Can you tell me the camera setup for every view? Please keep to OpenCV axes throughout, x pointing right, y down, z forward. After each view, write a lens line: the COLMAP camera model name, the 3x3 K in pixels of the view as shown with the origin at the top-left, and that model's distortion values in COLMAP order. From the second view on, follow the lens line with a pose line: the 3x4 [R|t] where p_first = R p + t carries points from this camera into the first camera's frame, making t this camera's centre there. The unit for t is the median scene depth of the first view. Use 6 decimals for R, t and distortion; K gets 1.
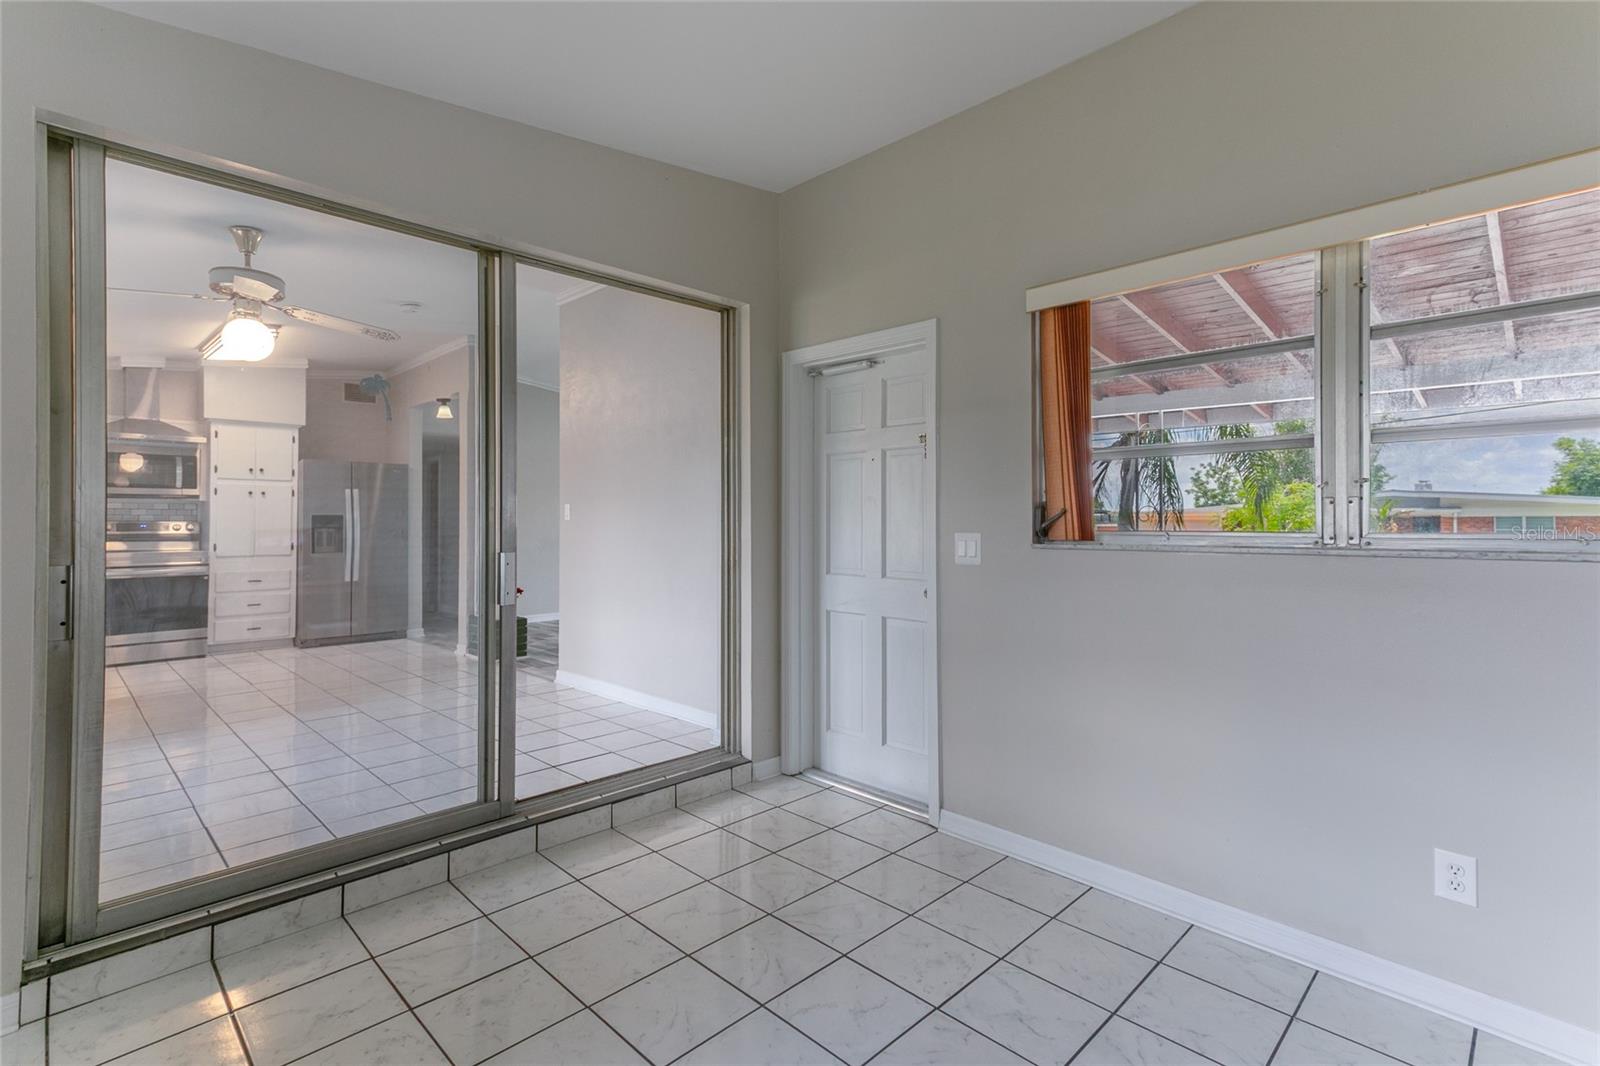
lens RADIAL K [[759.9, 0, 828.8], [0, 759.9, 515.6], [0, 0, 1]] dist [0.004645, -0.000028]
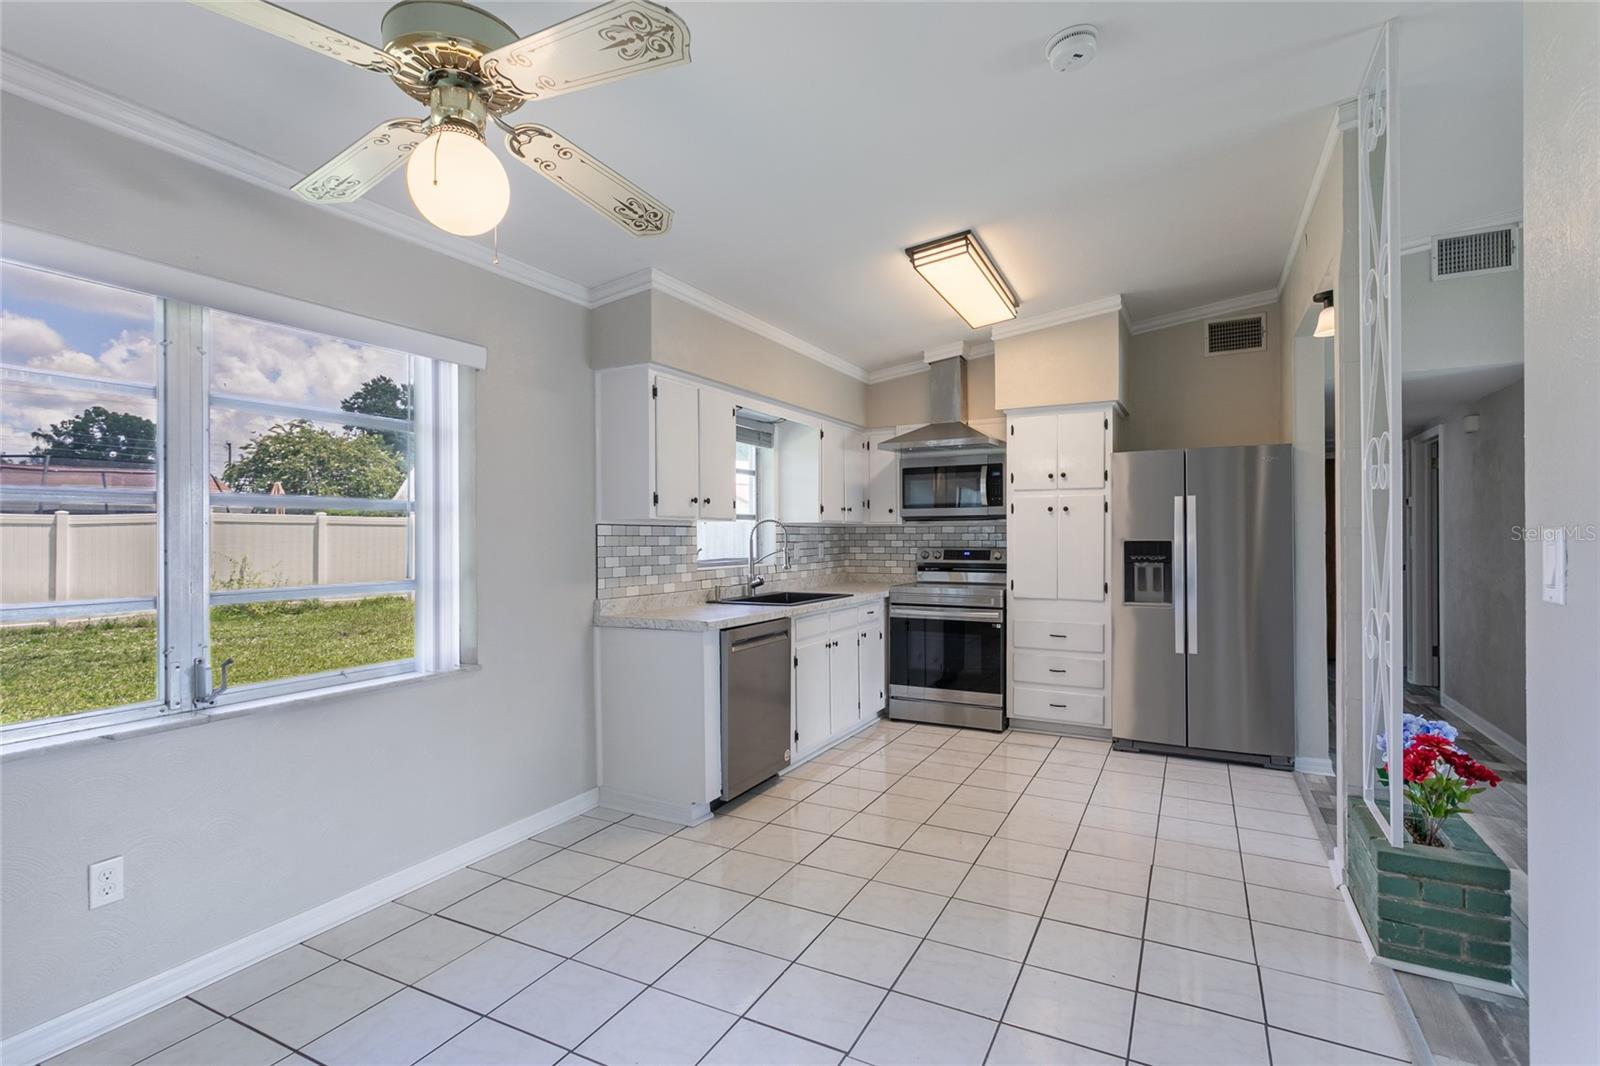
lens RADIAL K [[759.9, 0, 796.7], [0, 759.9, 533.4], [0, 0, 1]] dist [0.004645, -0.000028]
pose [[0.286152, -0.000351, -0.958184, -0.159730], [0.016690, 0.999850, 0.004618, -0.014599], [0.958039, -0.017313, 0.286115, 0.576273]]
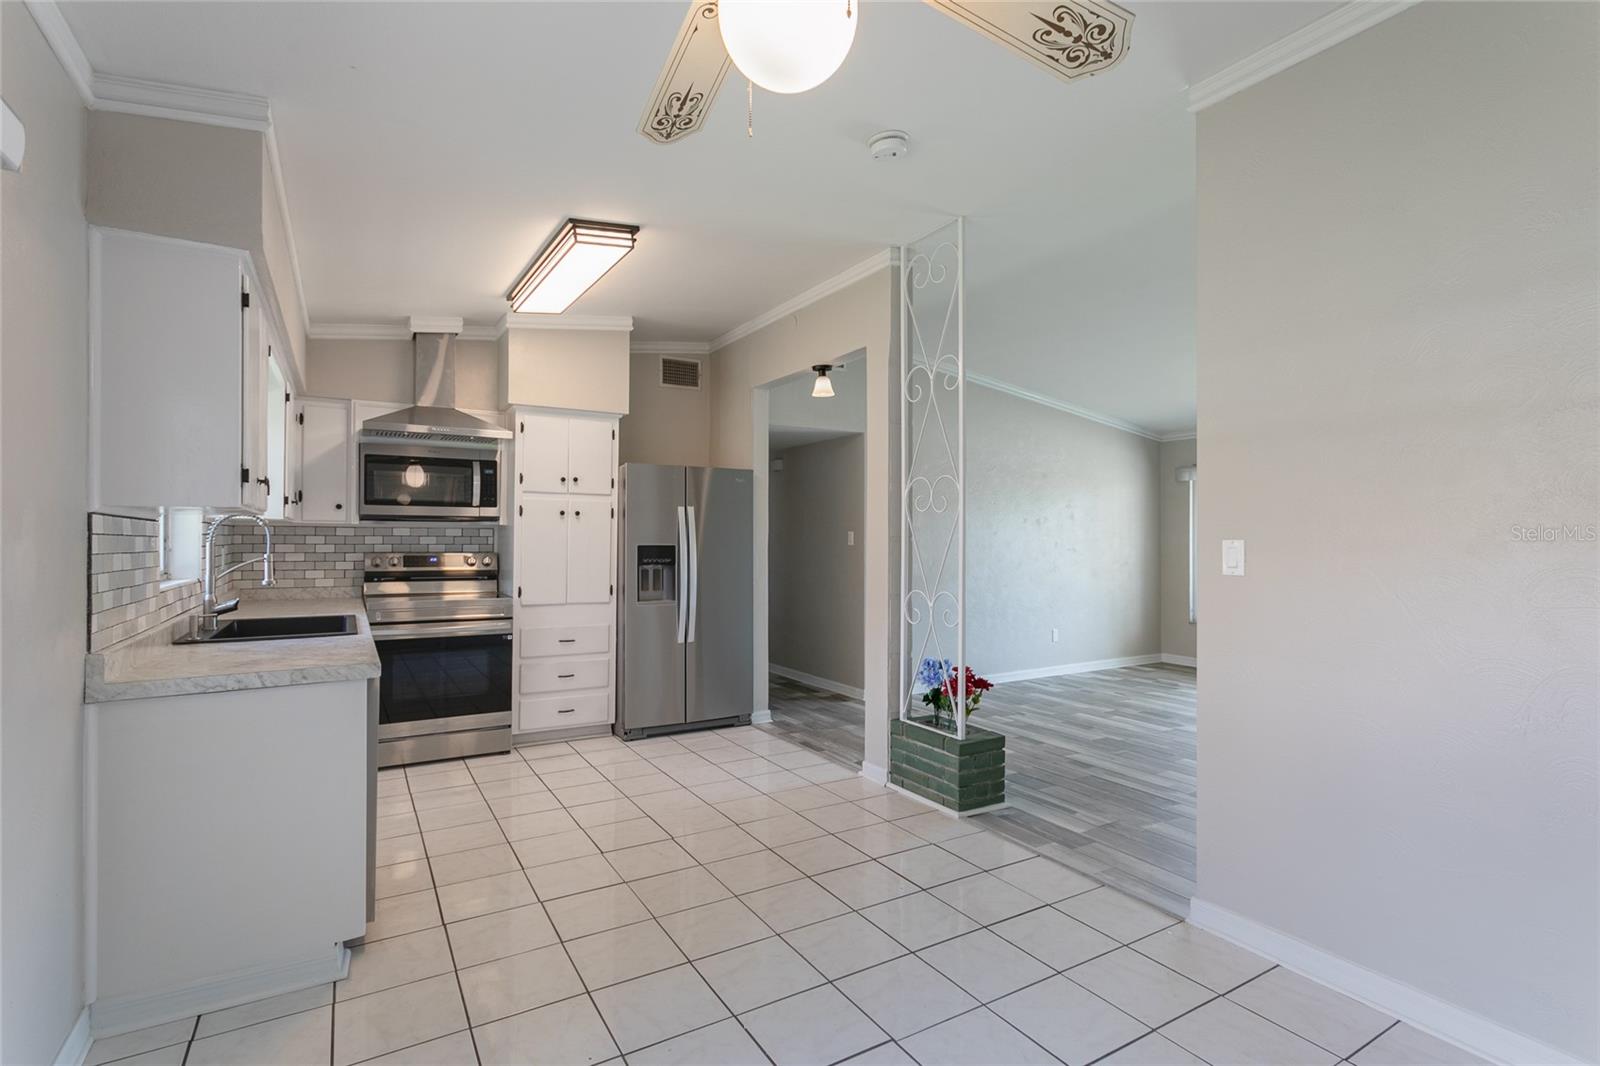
lens RADIAL K [[759.9, 0, 802.0], [0, 759.9, 533.2], [0, 0, 1]] dist [0.004645, -0.000028]
pose [[0.967141, 0.005435, -0.254181, -0.373988], [-0.004392, 0.999979, 0.004671, -0.015543], [0.254201, -0.003402, 0.967145, 0.390501]]
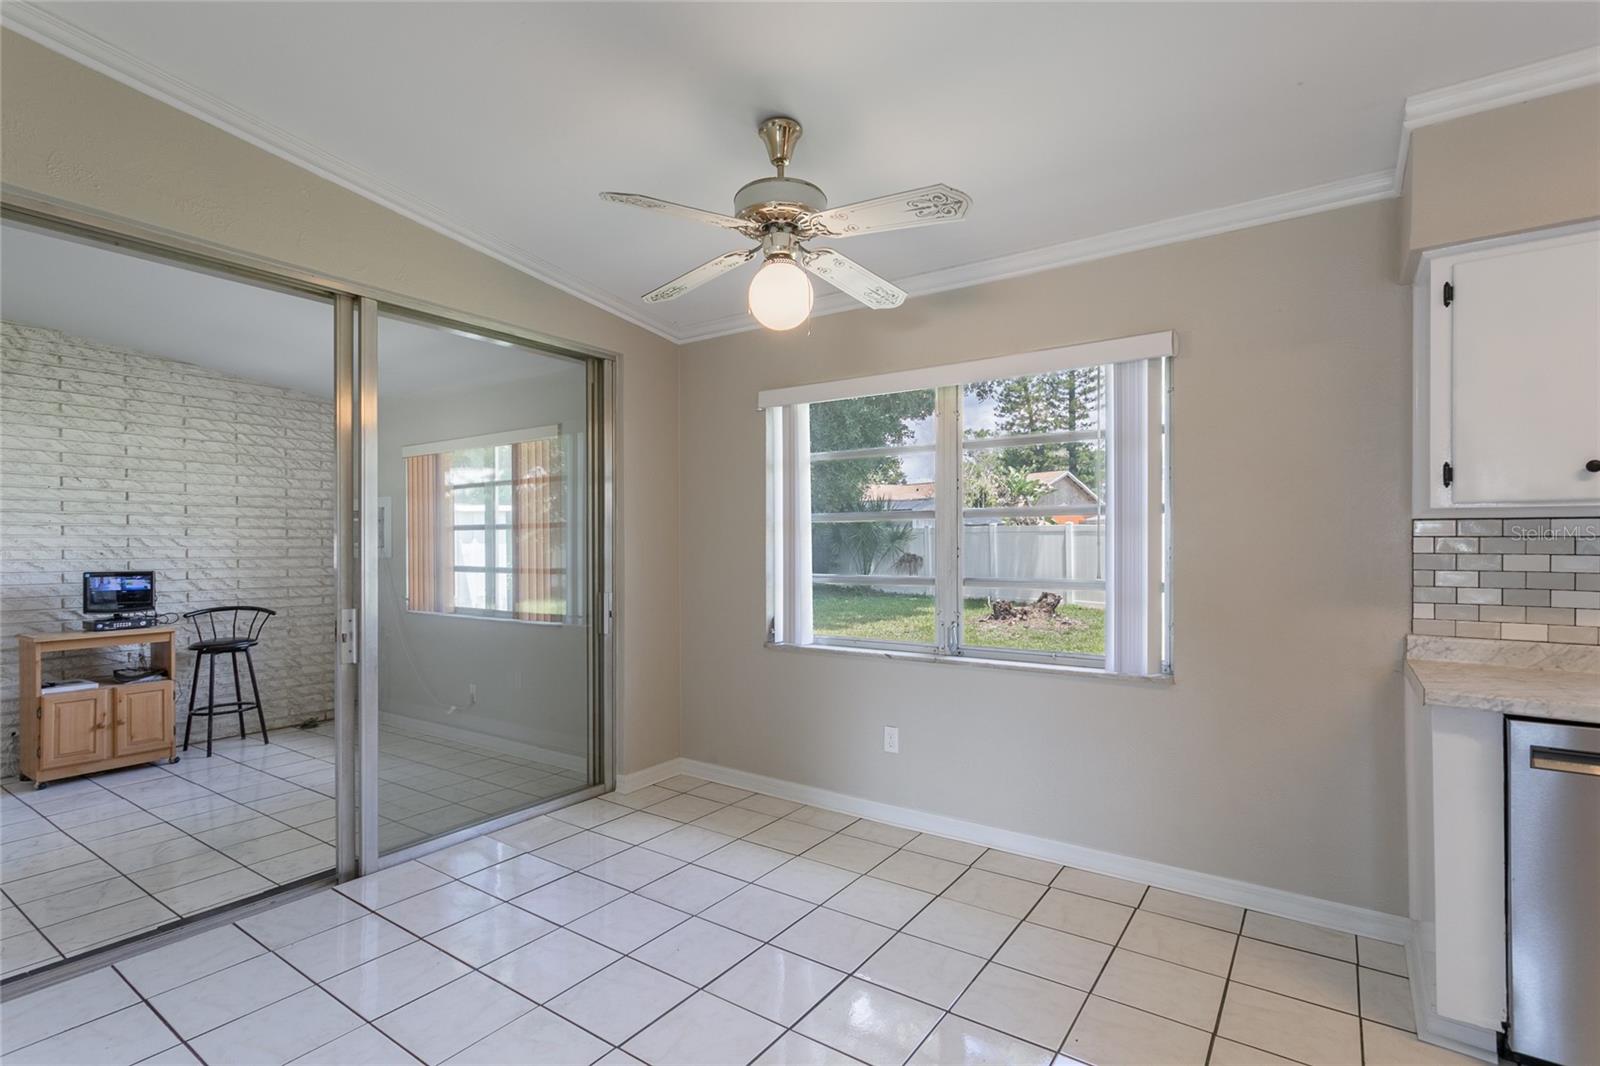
lens RADIAL K [[759.9, 0, 798.7], [0, 759.9, 546.5], [0, 0, 1]] dist [0.004645, -0.000028]
pose [[-0.986768, 0.007242, -0.161978, -0.369823], [0.009088, 0.999902, -0.010658, -0.007513], [0.161884, -0.011989, -0.986737, 0.887076]]
